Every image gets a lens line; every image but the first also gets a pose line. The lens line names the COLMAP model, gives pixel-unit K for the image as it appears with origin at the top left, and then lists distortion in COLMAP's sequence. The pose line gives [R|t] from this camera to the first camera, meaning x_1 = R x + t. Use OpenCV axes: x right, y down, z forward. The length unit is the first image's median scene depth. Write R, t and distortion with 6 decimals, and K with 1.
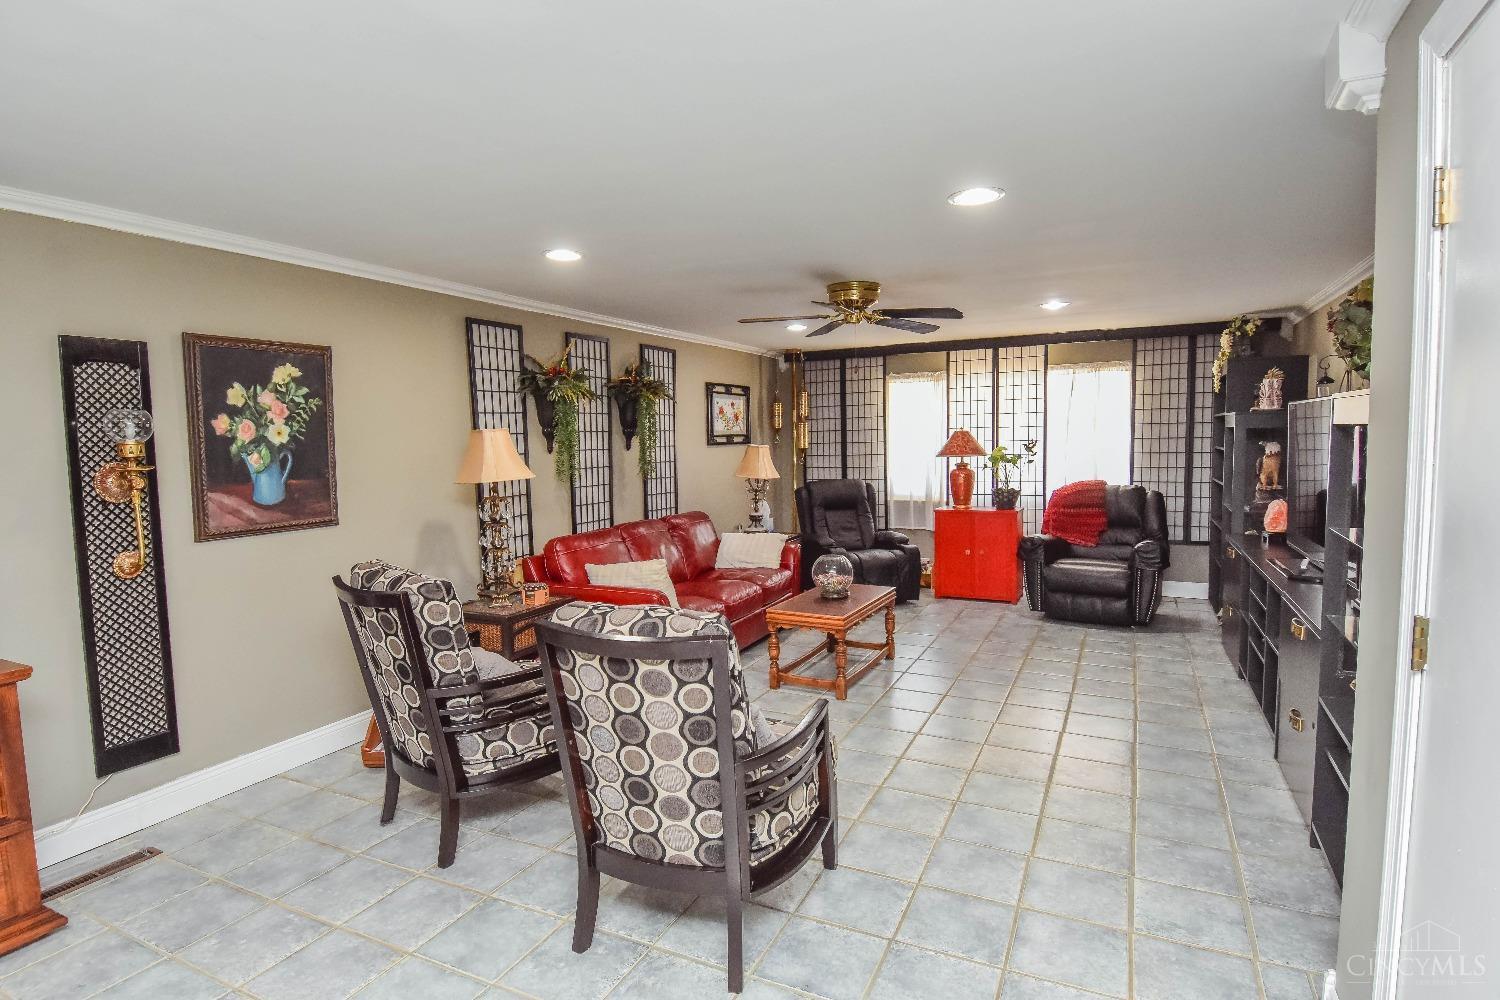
lens RADIAL K [[781.8, 0, 750.0], [0, 781.8, 500.0], [0, 0, 1]] dist [0.056837, -0.057794]
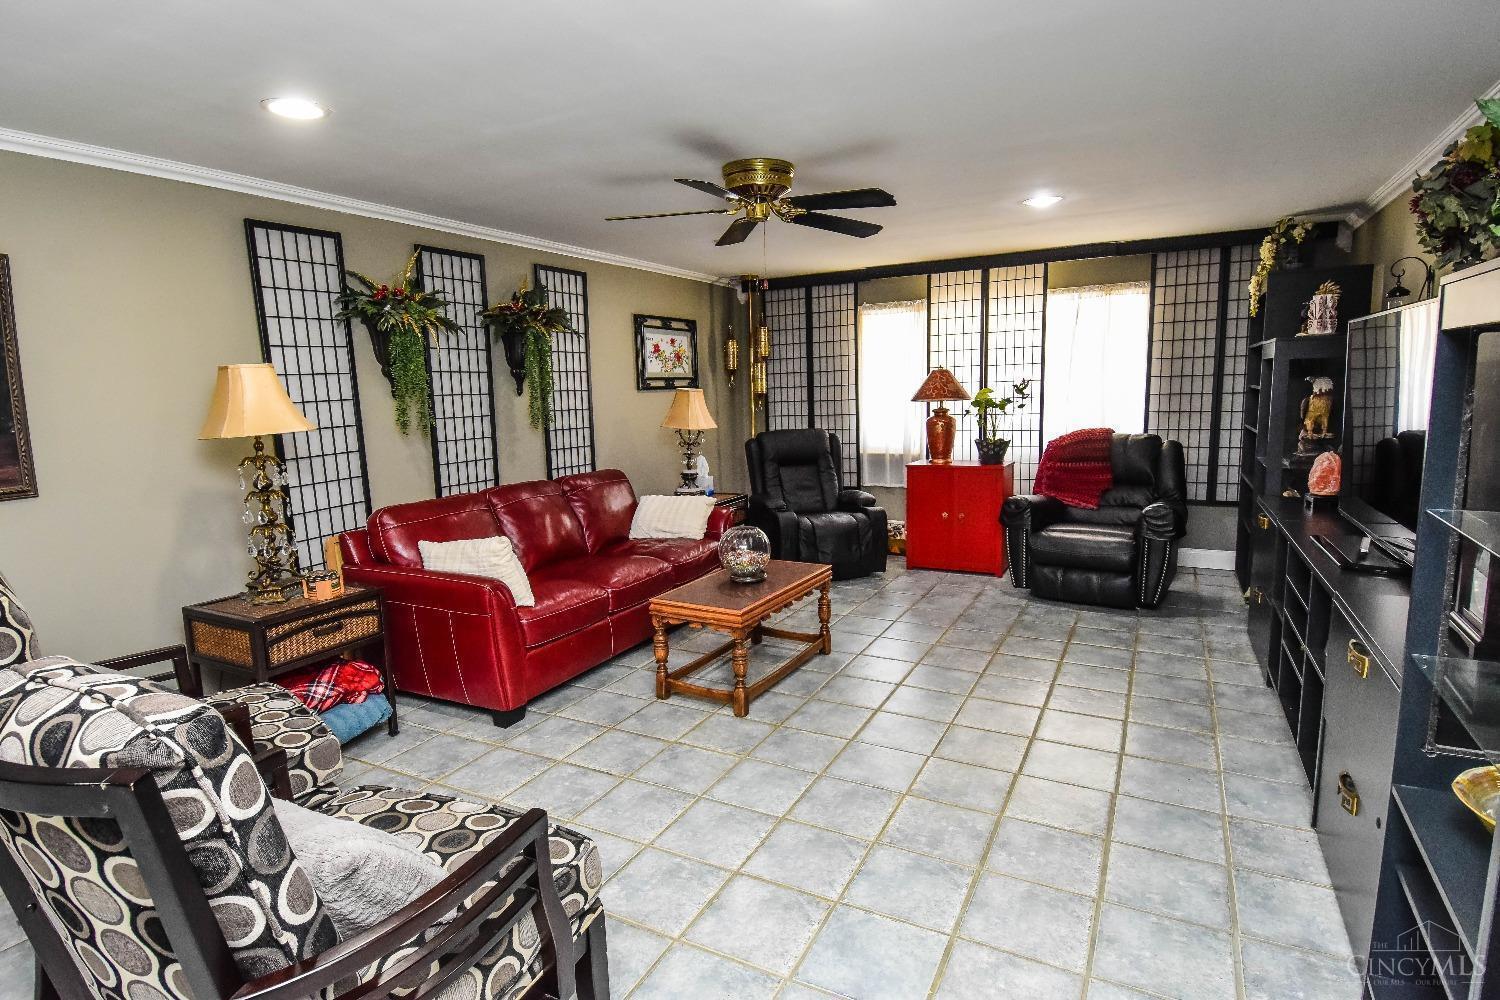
lens RADIAL K [[781.8, 0, 750.0], [0, 781.8, 500.0], [0, 0, 1]] dist [0.056837, -0.057794]
pose [[0.999395, -0.003866, -0.034567, 0.109405], [0.006075, 0.997928, 0.064048, -0.005440], [0.034248, -0.064219, 0.997348, 0.174148]]
